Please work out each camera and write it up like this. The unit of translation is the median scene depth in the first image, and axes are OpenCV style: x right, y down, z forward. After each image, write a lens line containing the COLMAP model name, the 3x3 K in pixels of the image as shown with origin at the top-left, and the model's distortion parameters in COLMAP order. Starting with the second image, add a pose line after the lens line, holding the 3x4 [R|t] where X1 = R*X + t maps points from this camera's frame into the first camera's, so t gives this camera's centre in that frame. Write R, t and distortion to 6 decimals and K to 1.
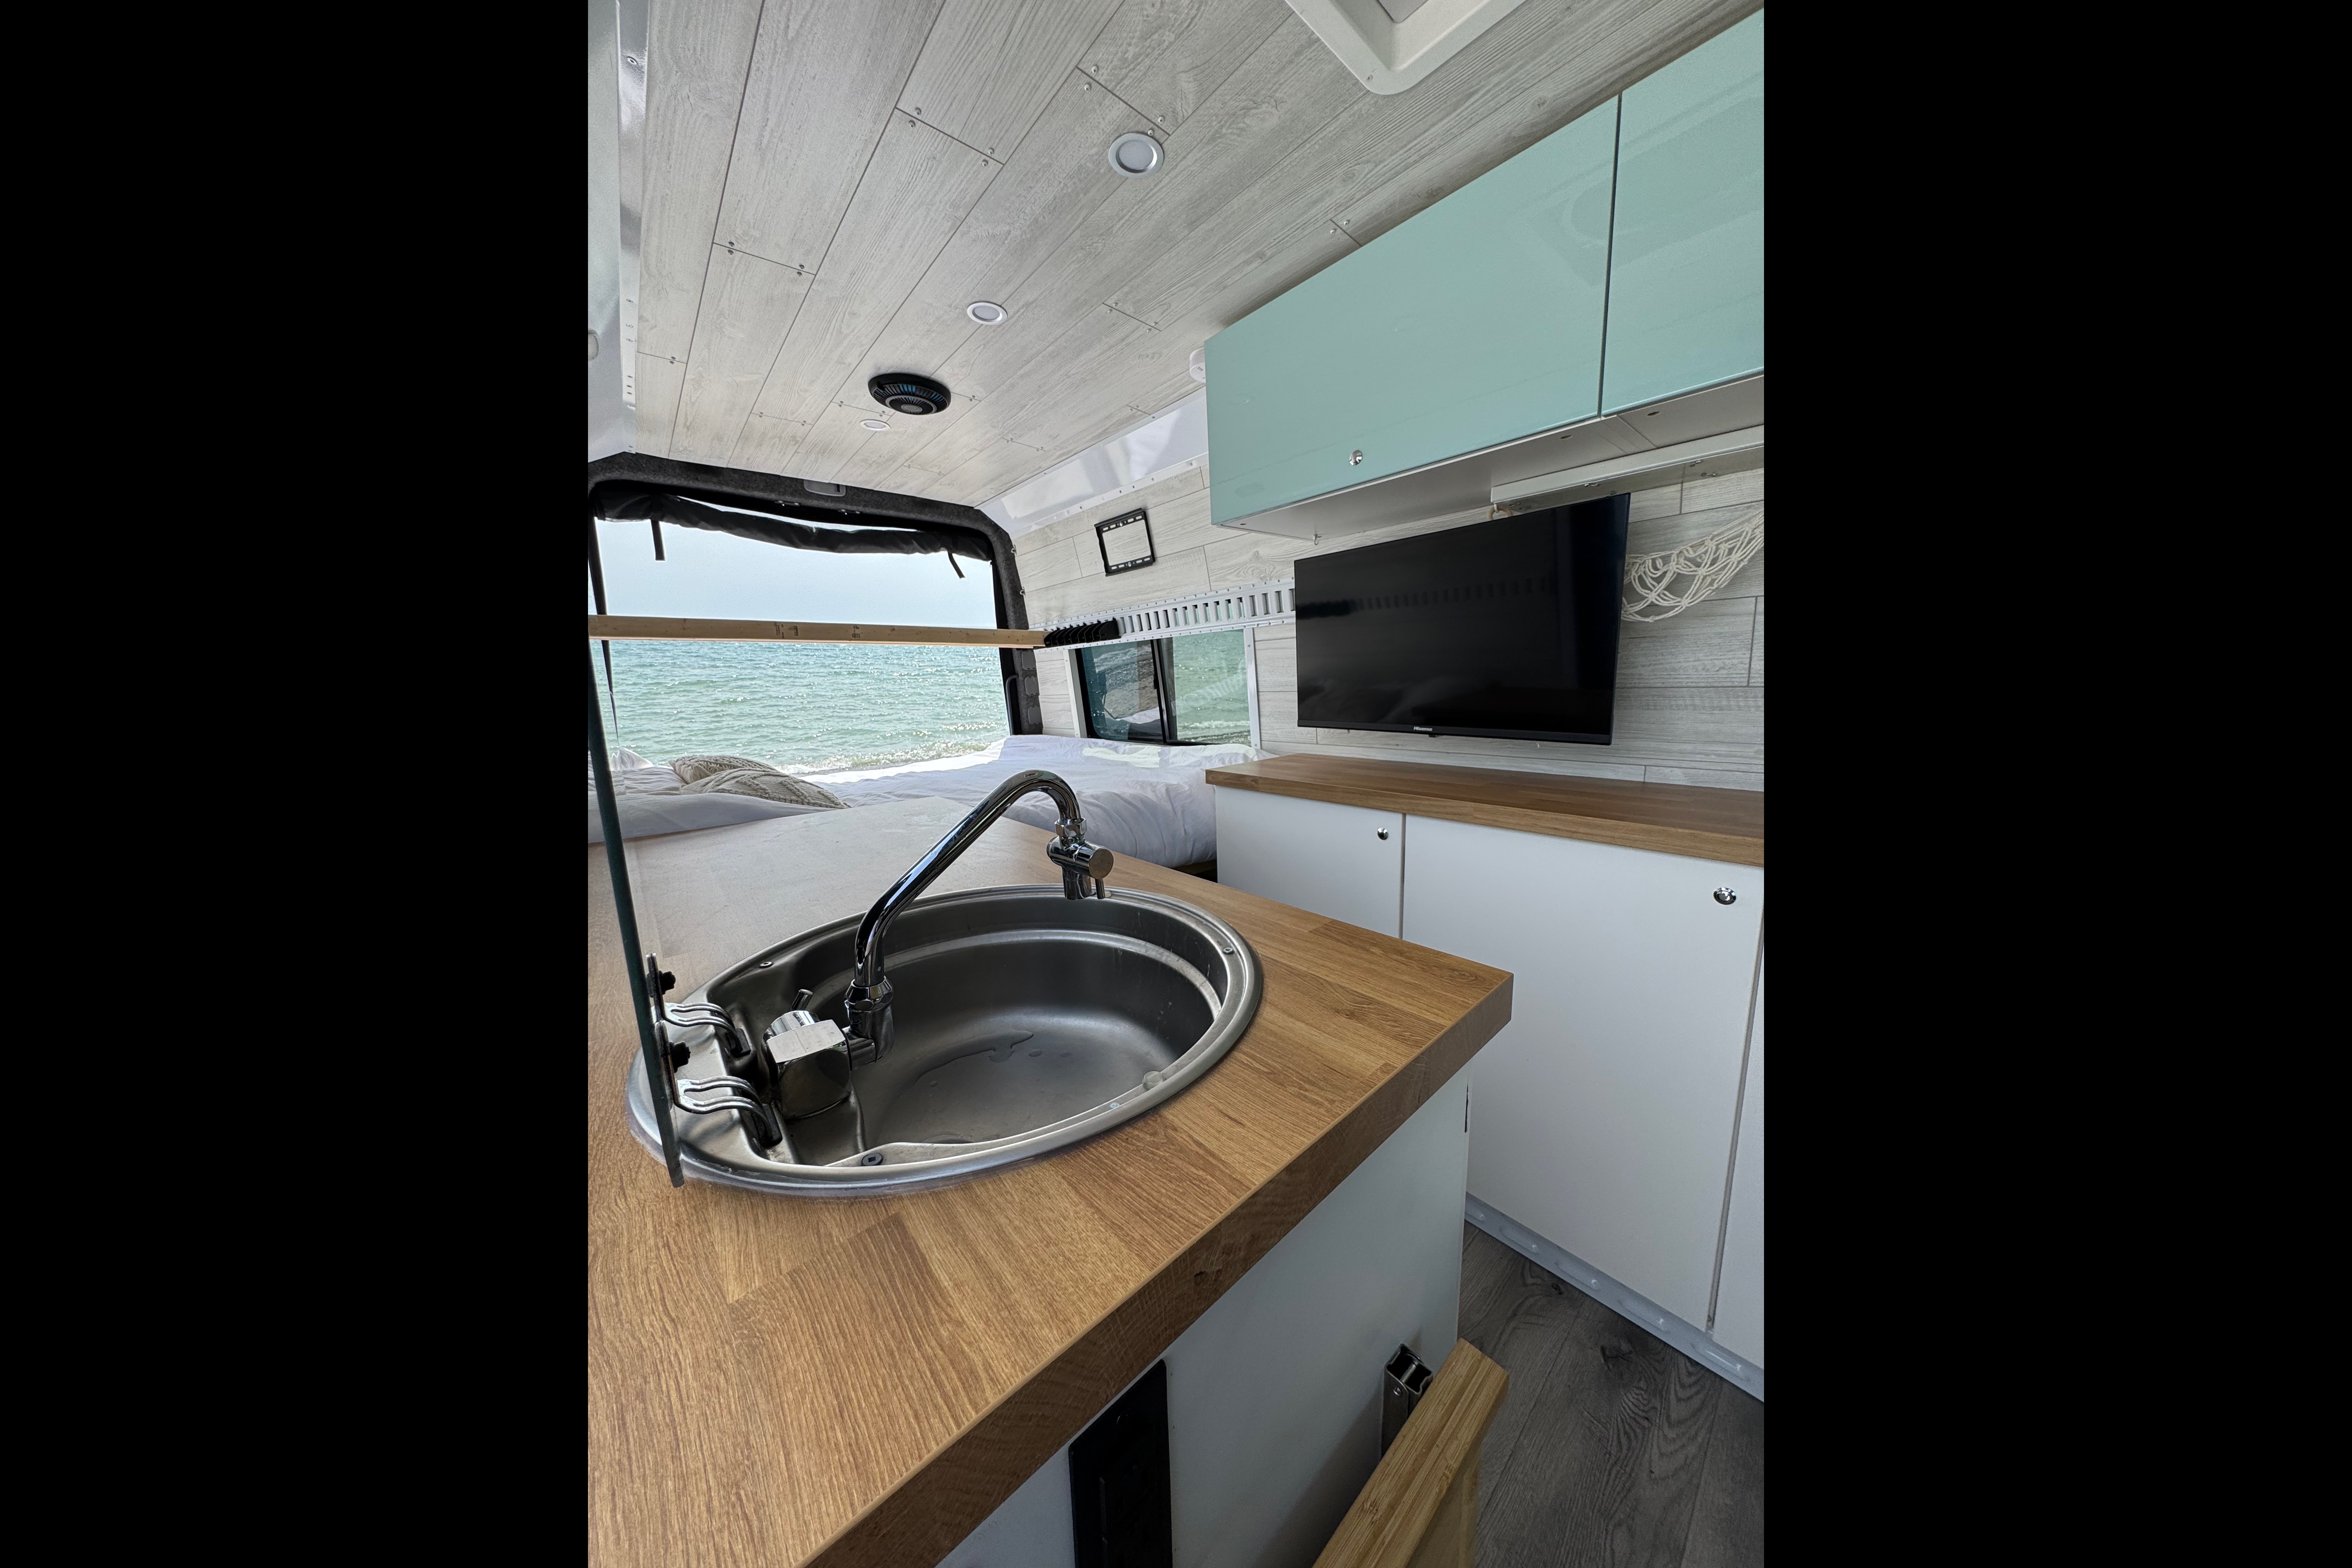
lens RADIAL K [[635.2, 0, 1169.5], [0, 635.2, 780.4], [0, 0, 1]] dist [-0.003123, 0.000009]
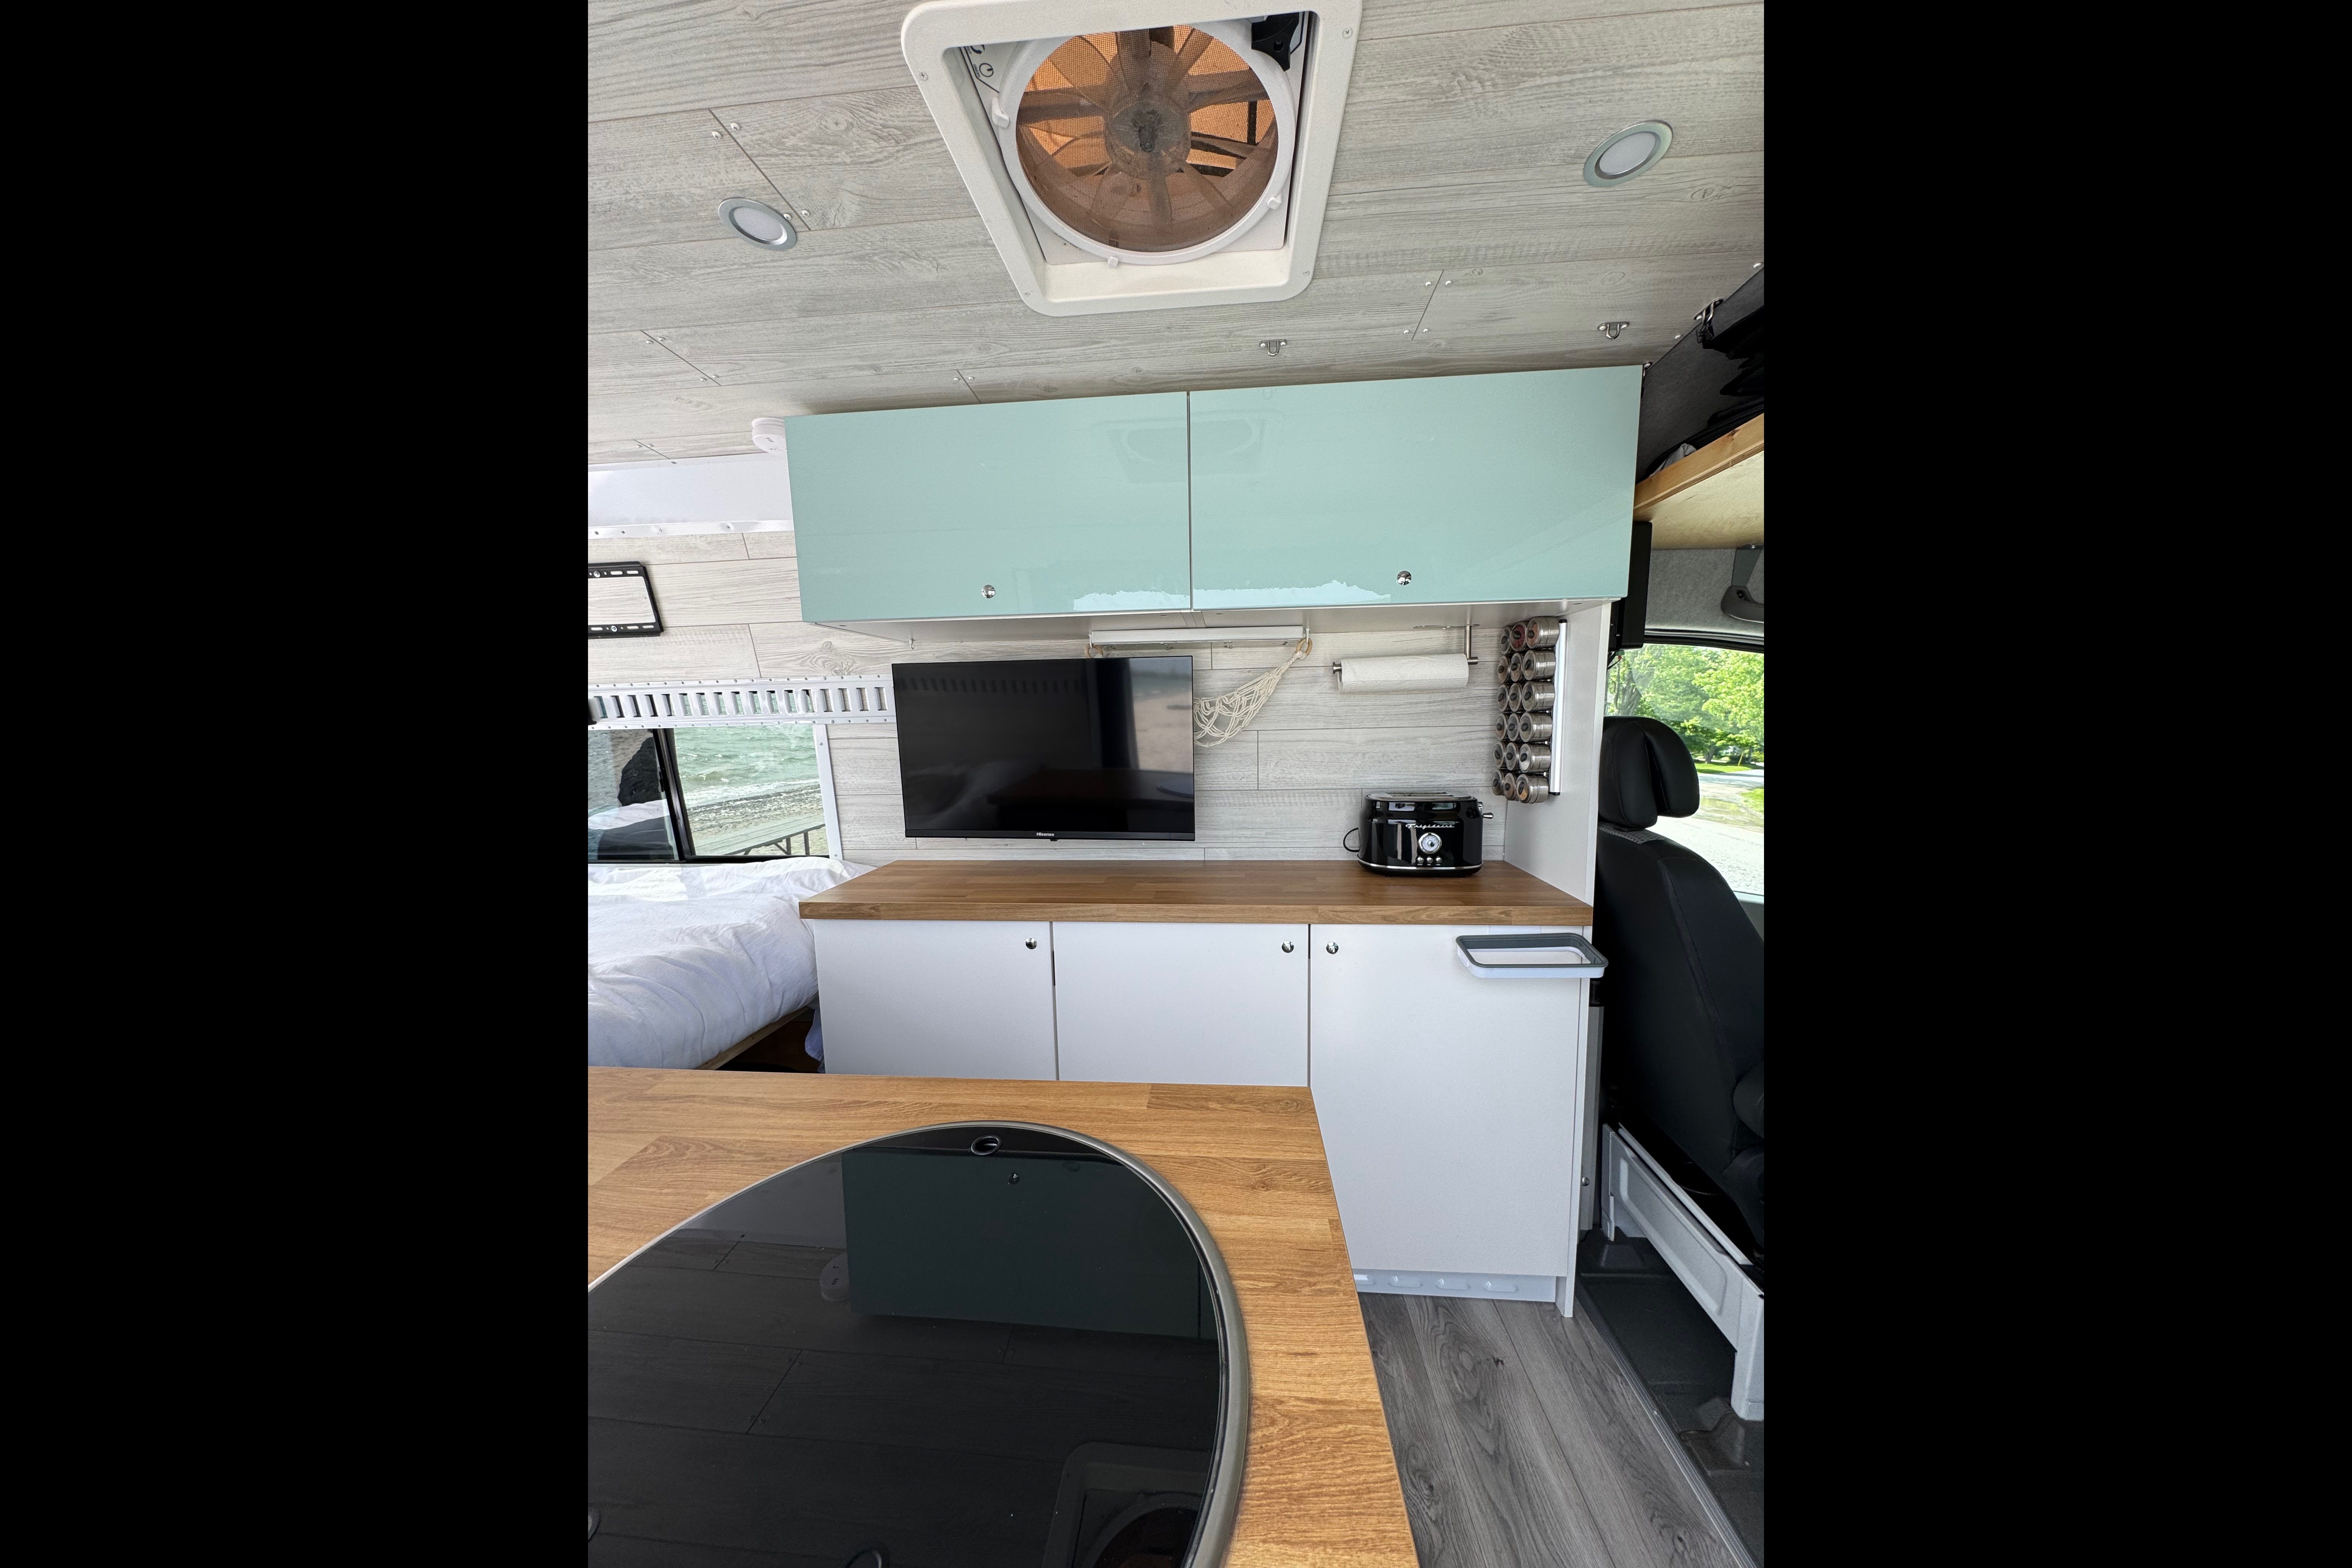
lens RADIAL K [[635.2, 0, 1176.5], [0, 635.2, 776.4], [0, 0, 1]] dist [-0.003123, 0.000009]
pose [[0.717775, -0.046499, 0.694721, -0.150528], [0.109262, 0.992928, -0.046430, -0.084554], [-0.687649, 0.109233, 0.717780, 0.048571]]
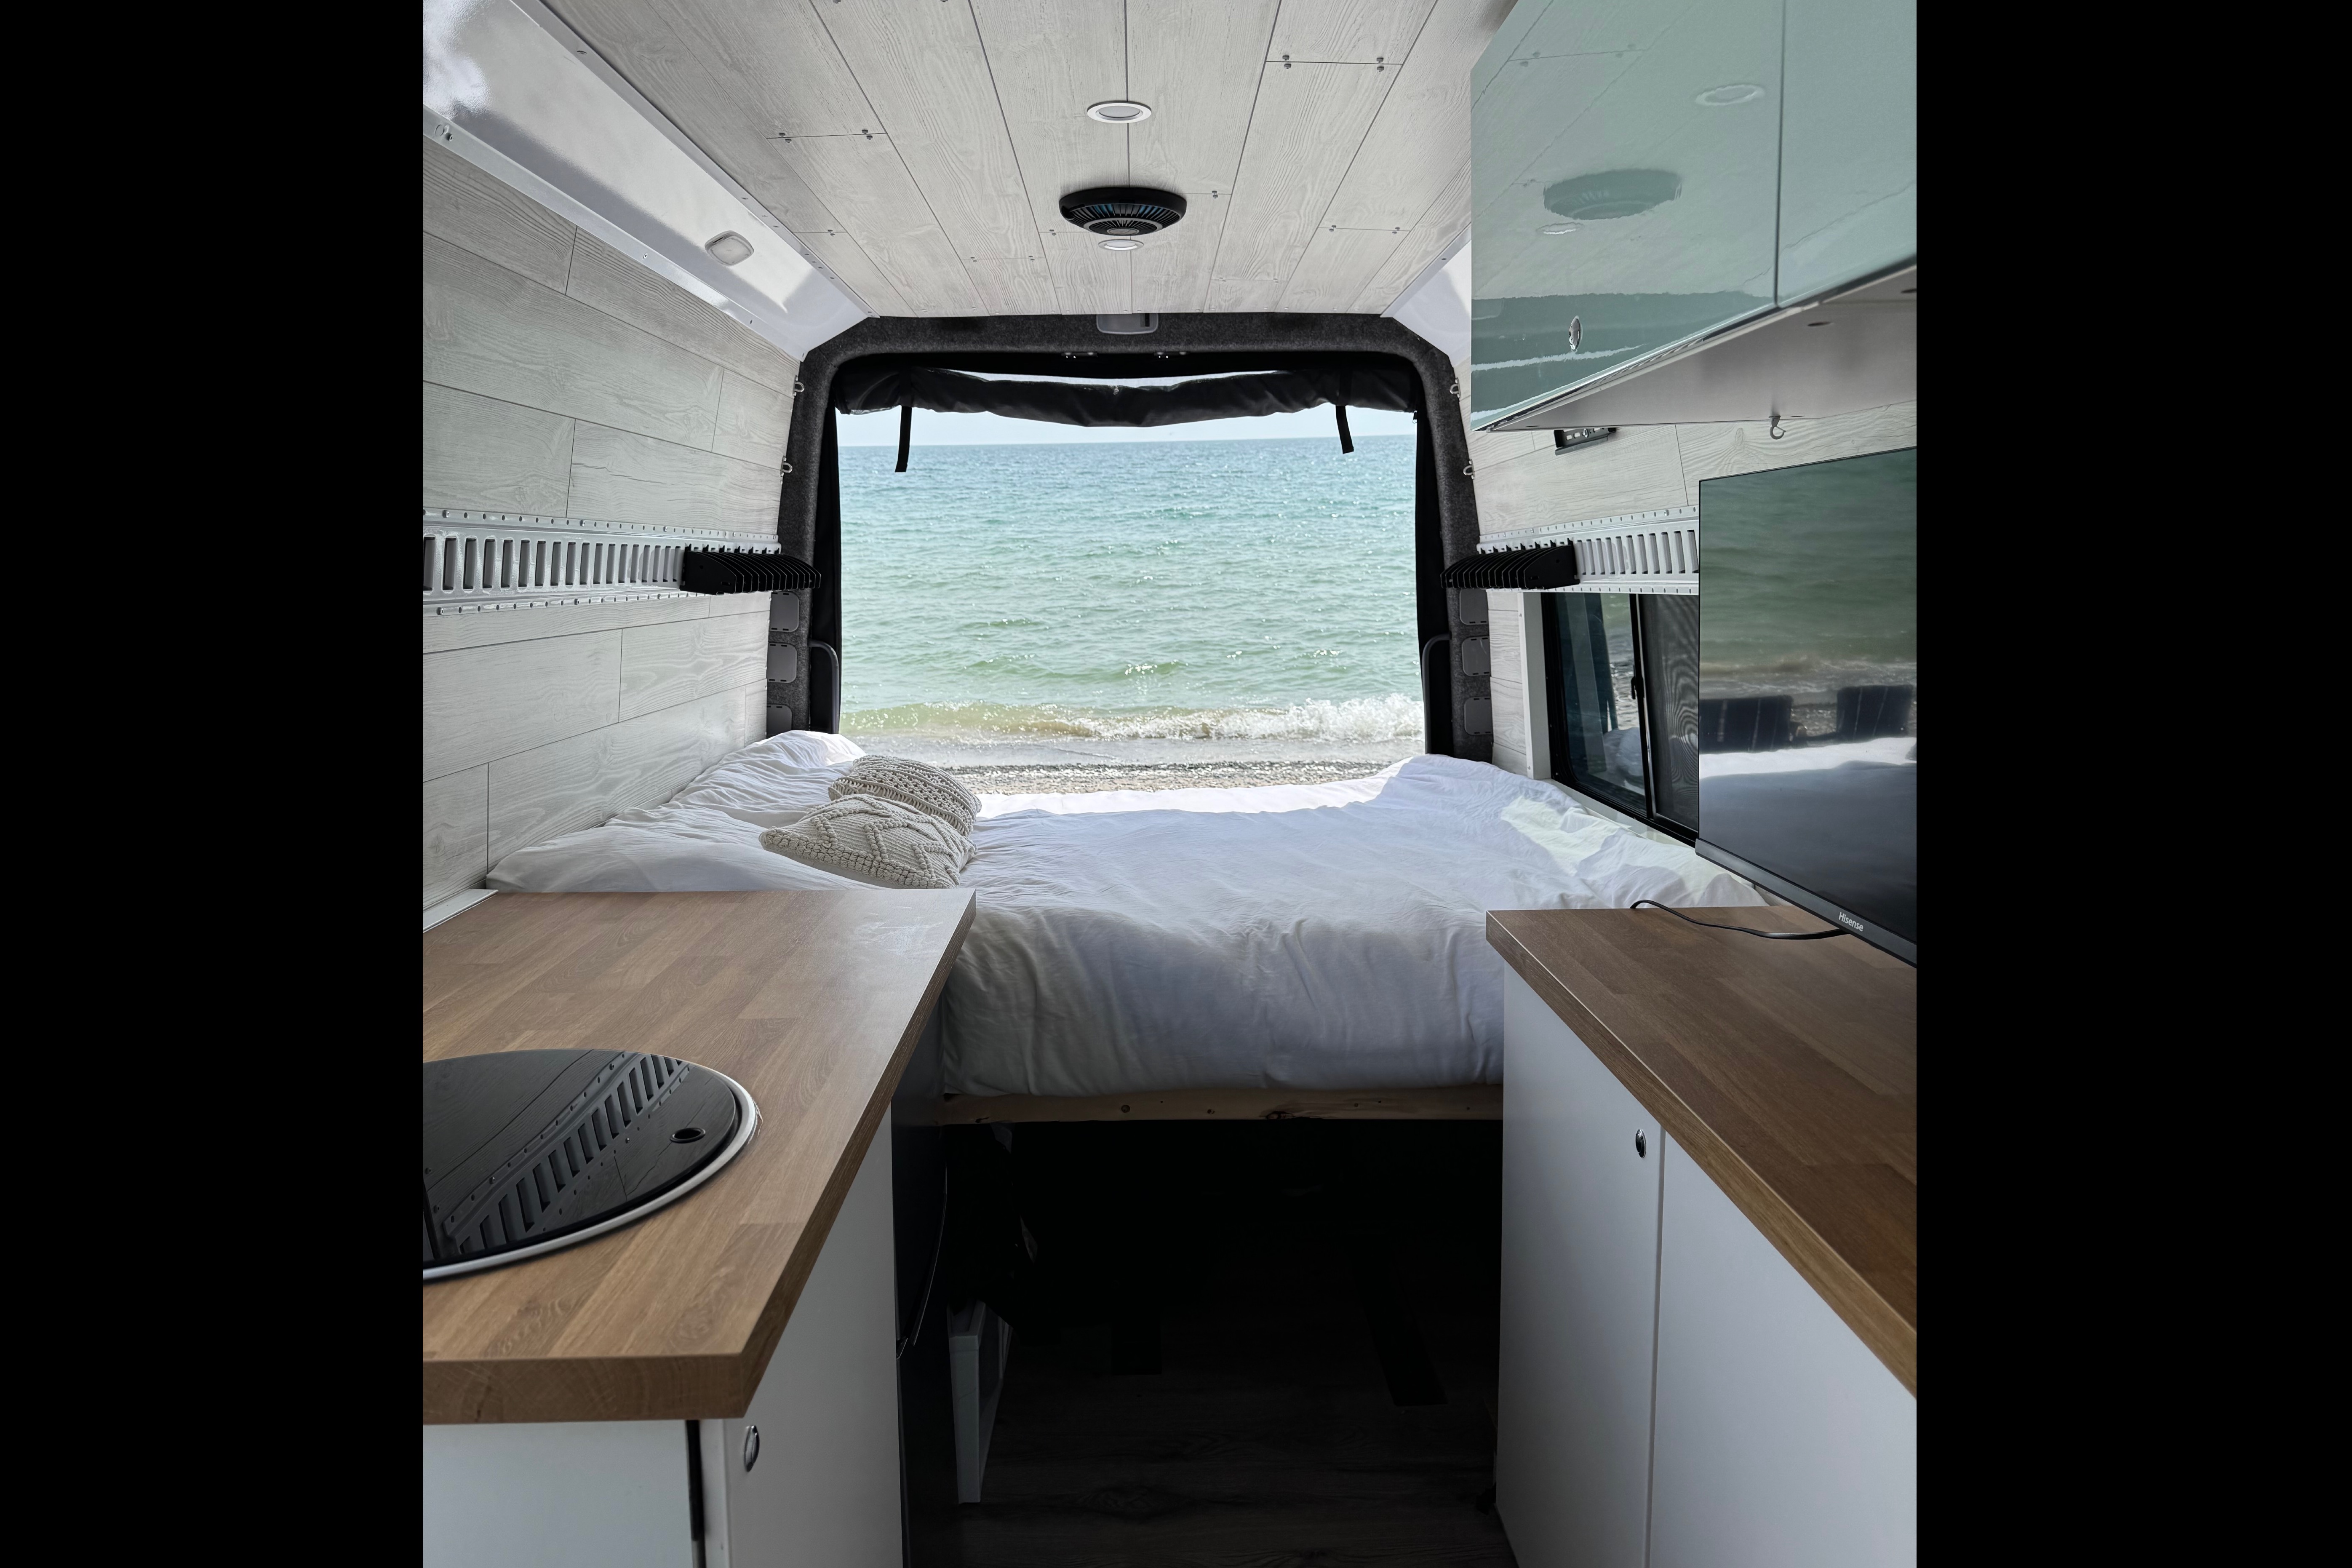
lens RADIAL K [[1416.1, 0, 1182.9], [0, 1416.1, 797.4], [0, 0, 1]] dist [0.070837, 0.000034]
pose [[0.771851, 0.118113, -0.624736, 0.544337], [-0.105595, 0.992761, 0.057231, -0.139074], [0.626974, 0.021795, 0.778736, -0.006132]]
